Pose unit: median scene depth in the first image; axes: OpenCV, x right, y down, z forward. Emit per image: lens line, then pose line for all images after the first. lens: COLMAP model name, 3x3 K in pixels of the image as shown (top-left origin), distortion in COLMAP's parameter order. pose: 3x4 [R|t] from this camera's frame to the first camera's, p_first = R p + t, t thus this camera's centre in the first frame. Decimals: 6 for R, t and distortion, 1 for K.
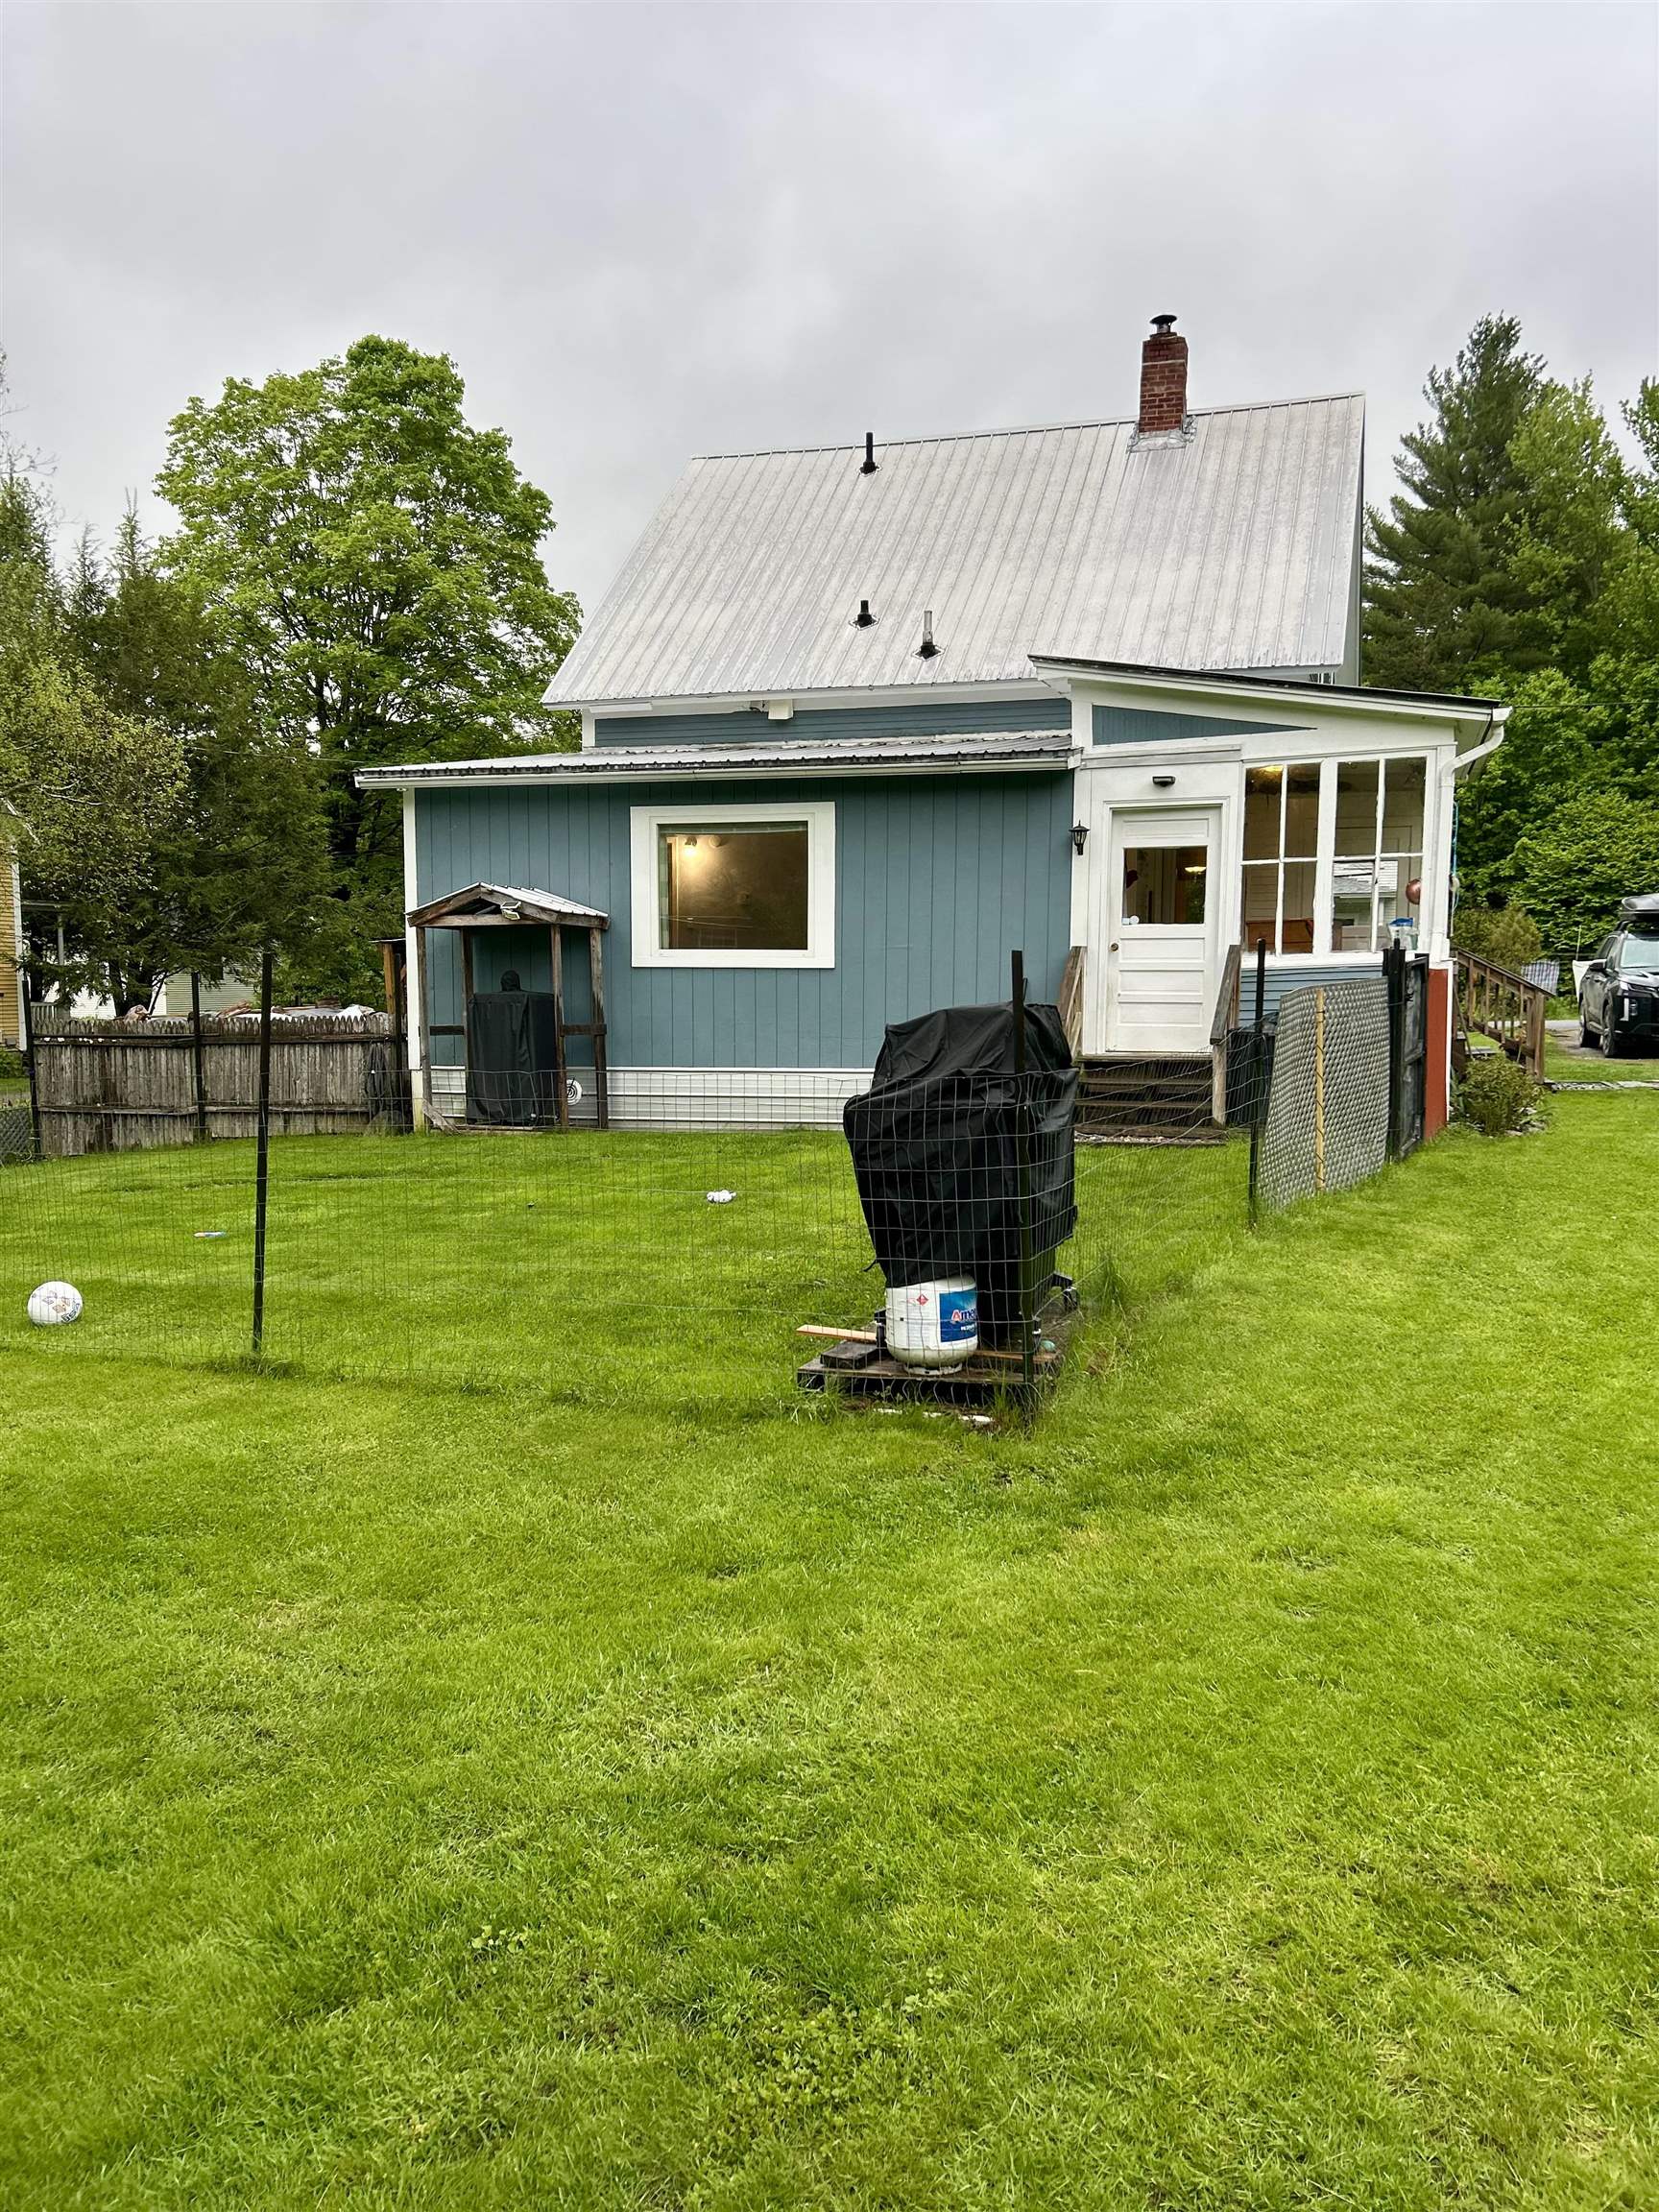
lens RADIAL K [[1660.2, 0, 837.7], [0, 1660.2, 1112.5], [0, 0, 1]] dist [0.023714, -0.025264]
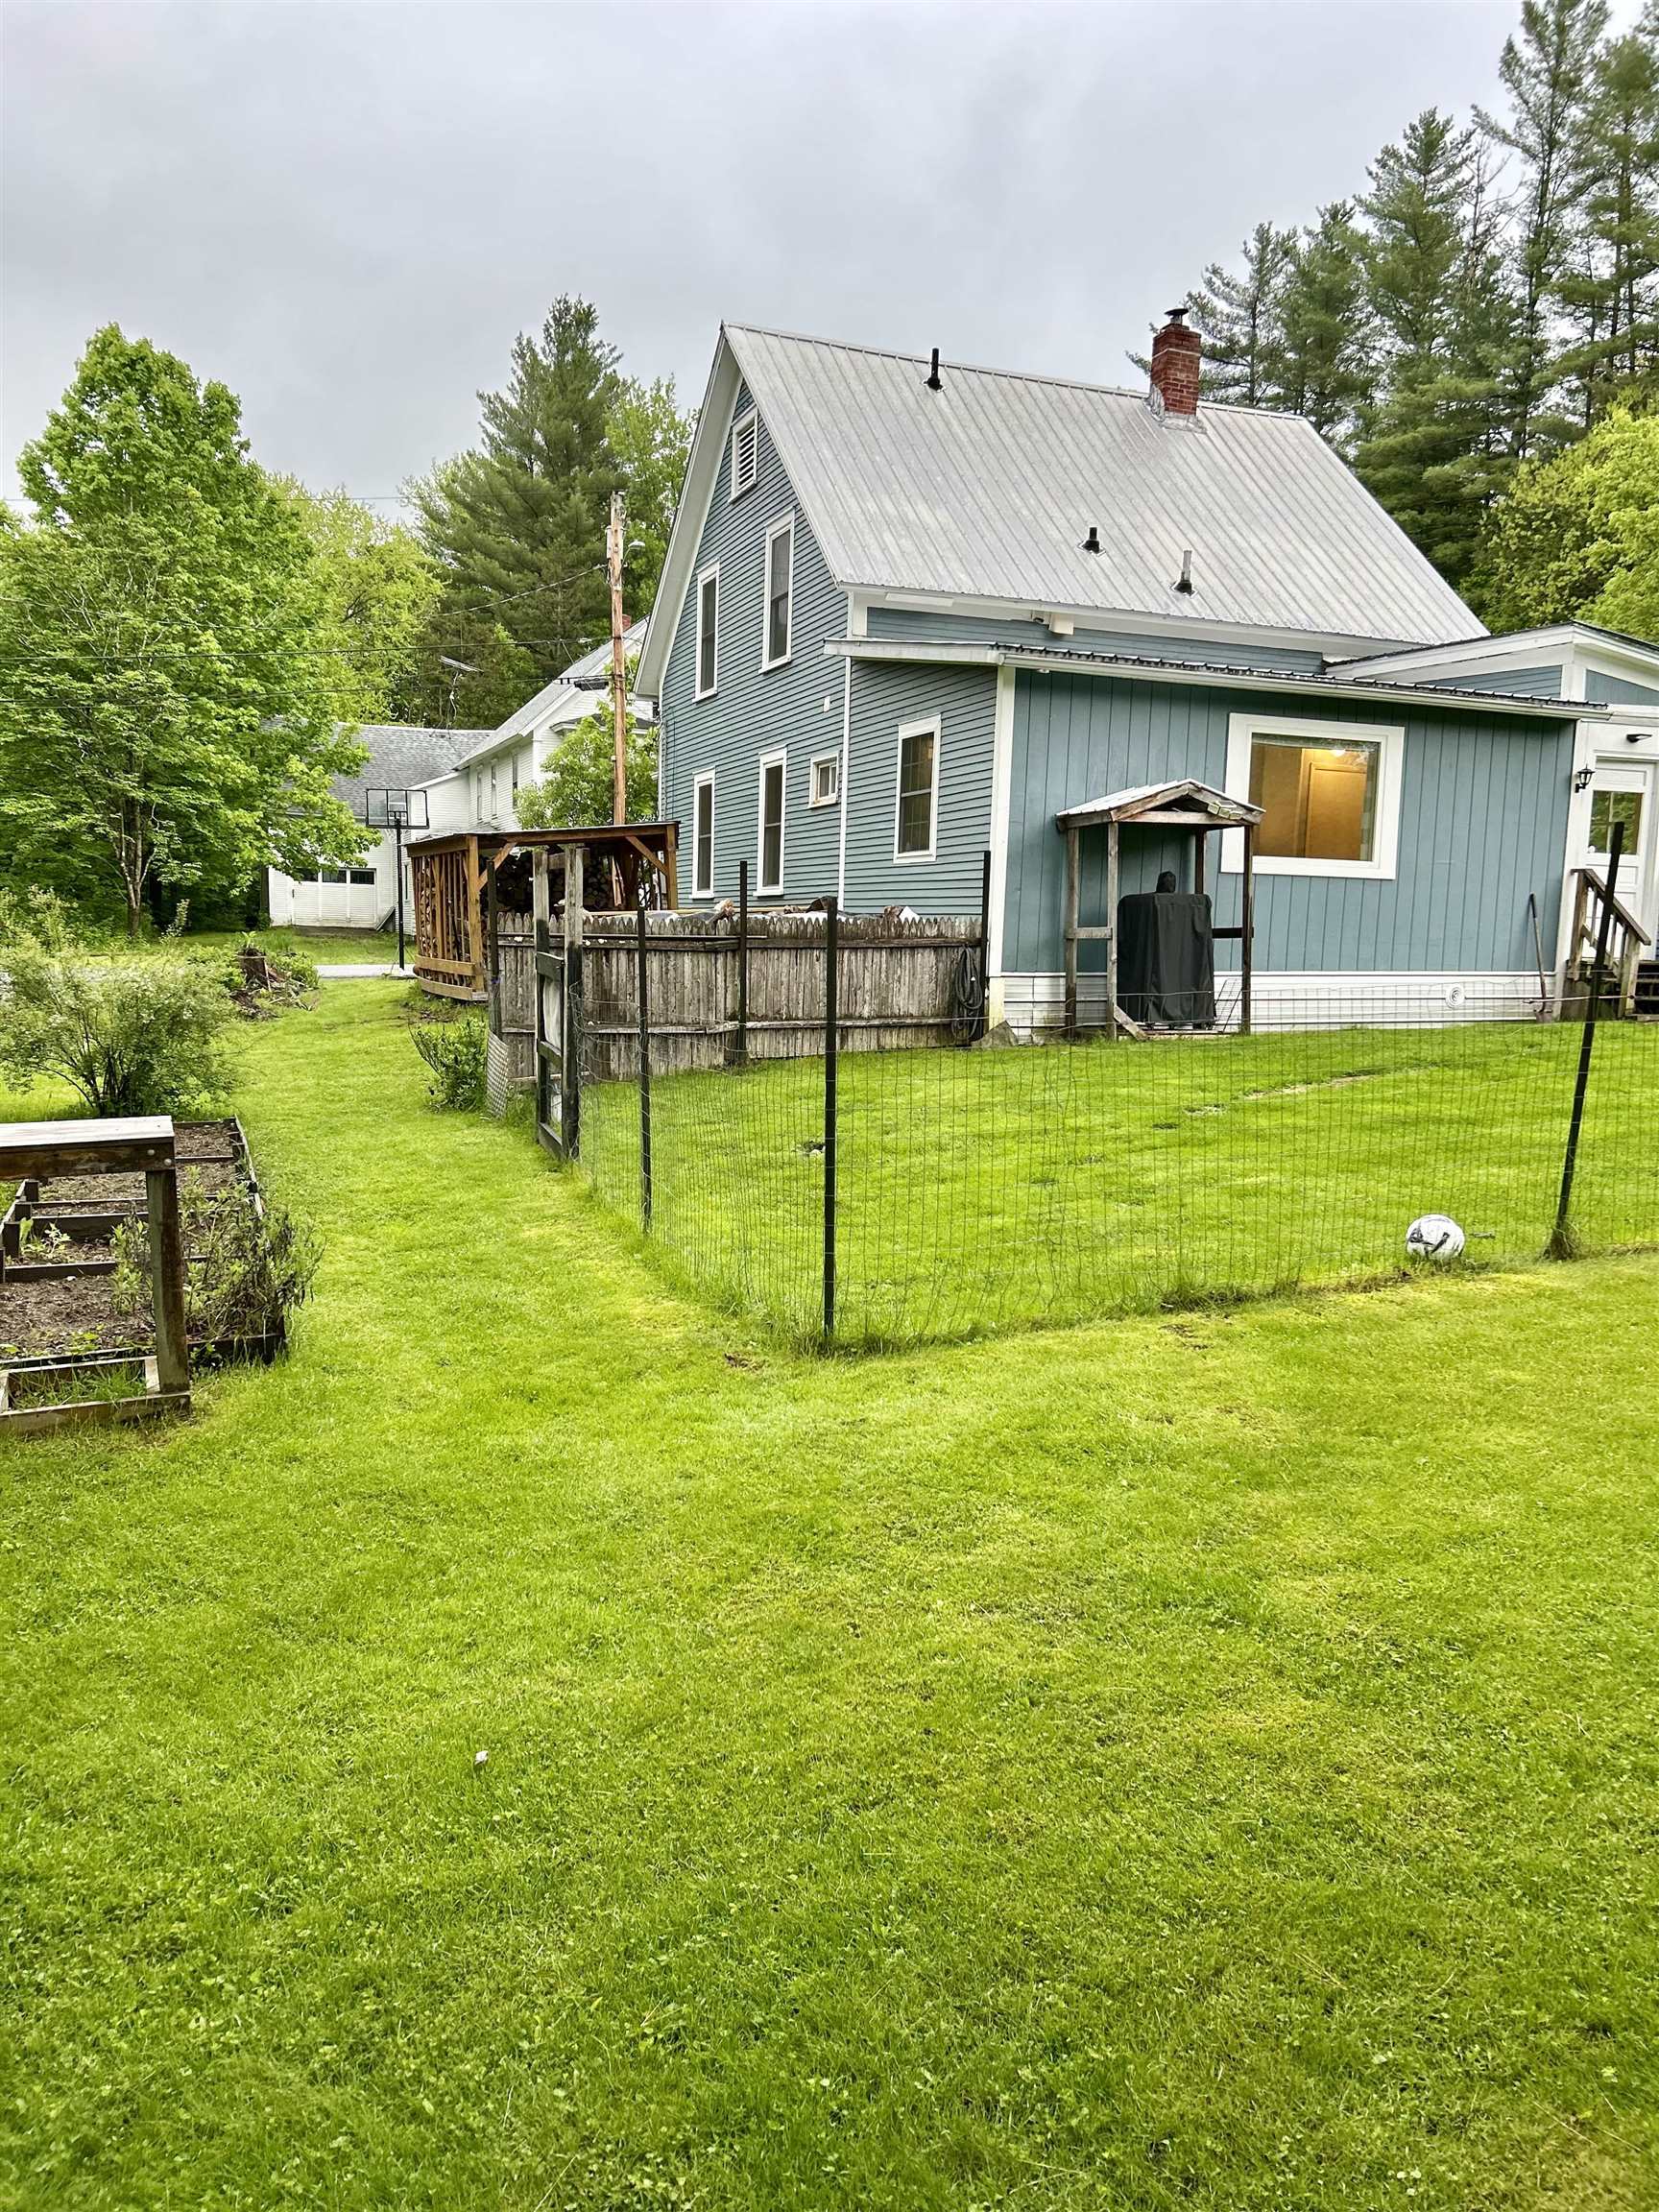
lens RADIAL K [[1660.2, 0, 790.9], [0, 1660.2, 1080.6], [0, 0, 1]] dist [0.023714, -0.025264]
pose [[0.785198, -0.039431, 0.617989, -0.891740], [0.028984, 0.999217, 0.026929, 0.003629], [-0.618567, -0.003233, 0.785726, 0.341537]]
